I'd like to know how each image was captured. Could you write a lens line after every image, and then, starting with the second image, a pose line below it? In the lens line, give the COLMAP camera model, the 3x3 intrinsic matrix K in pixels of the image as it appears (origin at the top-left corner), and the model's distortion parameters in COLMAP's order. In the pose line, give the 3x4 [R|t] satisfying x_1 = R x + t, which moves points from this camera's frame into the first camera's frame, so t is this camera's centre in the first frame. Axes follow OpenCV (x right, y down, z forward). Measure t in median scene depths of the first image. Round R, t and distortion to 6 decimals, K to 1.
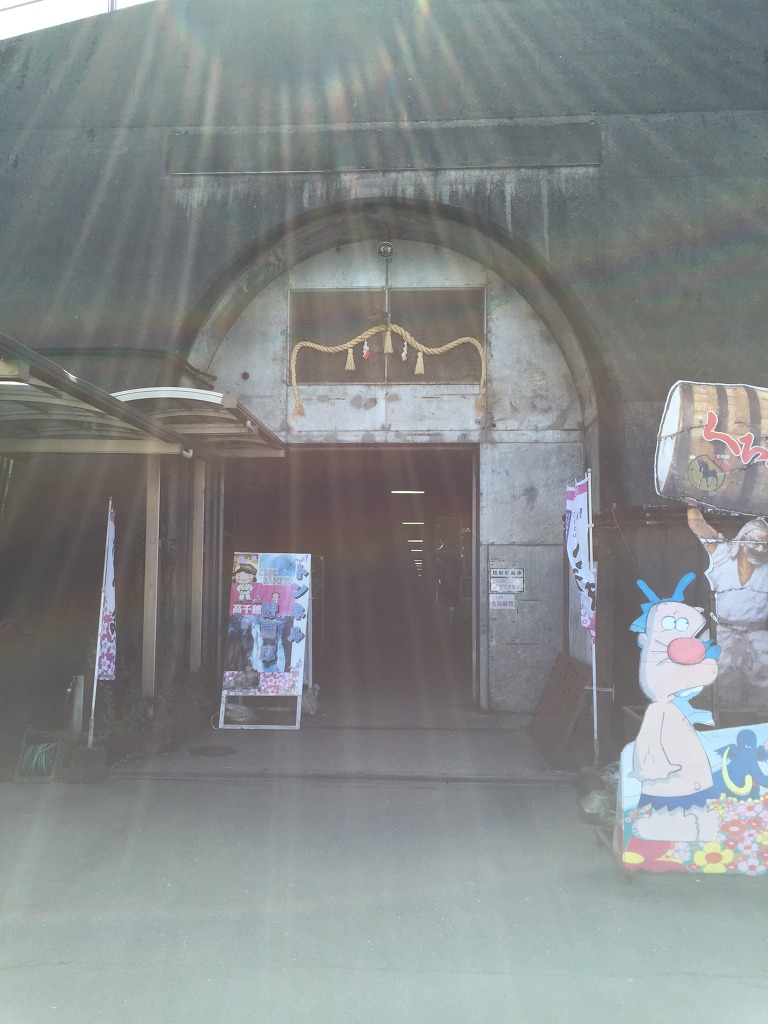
lens RADIAL K [[885.8, 0, 376.9], [0, 885.8, 497.5], [0, 0, 1]] dist [0.077382, -0.127688]
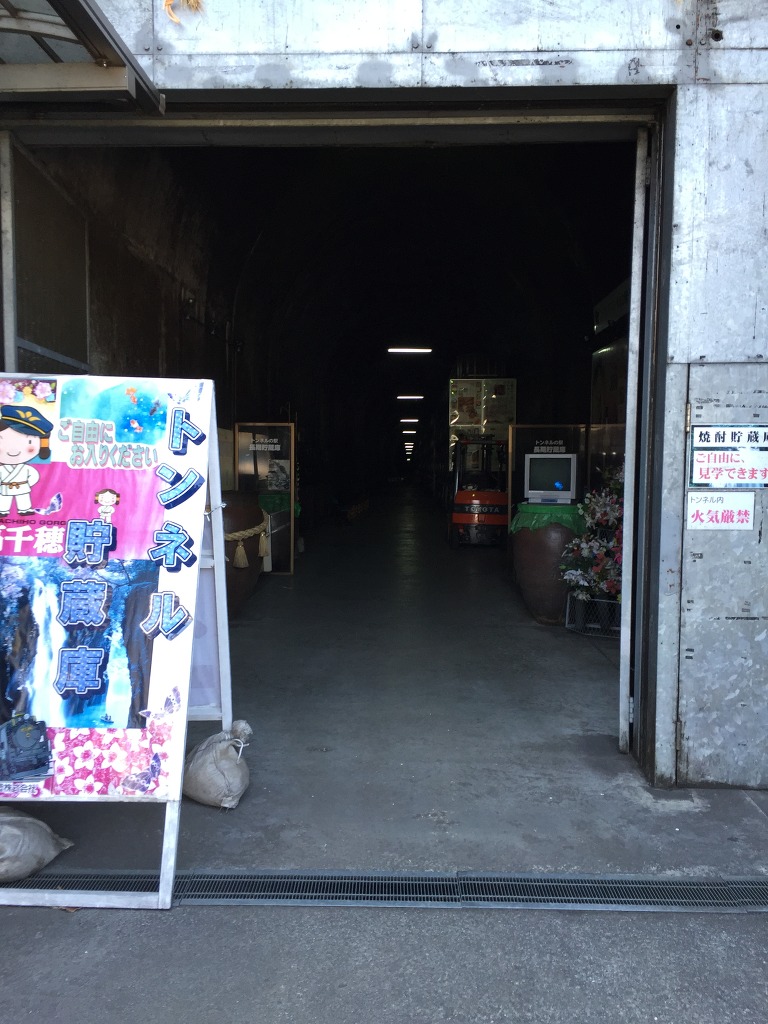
lens RADIAL K [[885.8, 0, 376.9], [0, 885.8, 497.5], [0, 0, 1]] dist [0.077382, -0.127688]
pose [[0.999908, 0.000332, 0.013532, -0.014792], [-0.002090, 0.991493, 0.130143, 0.064721], [-0.013374, -0.130159, 0.991403, 0.654363]]
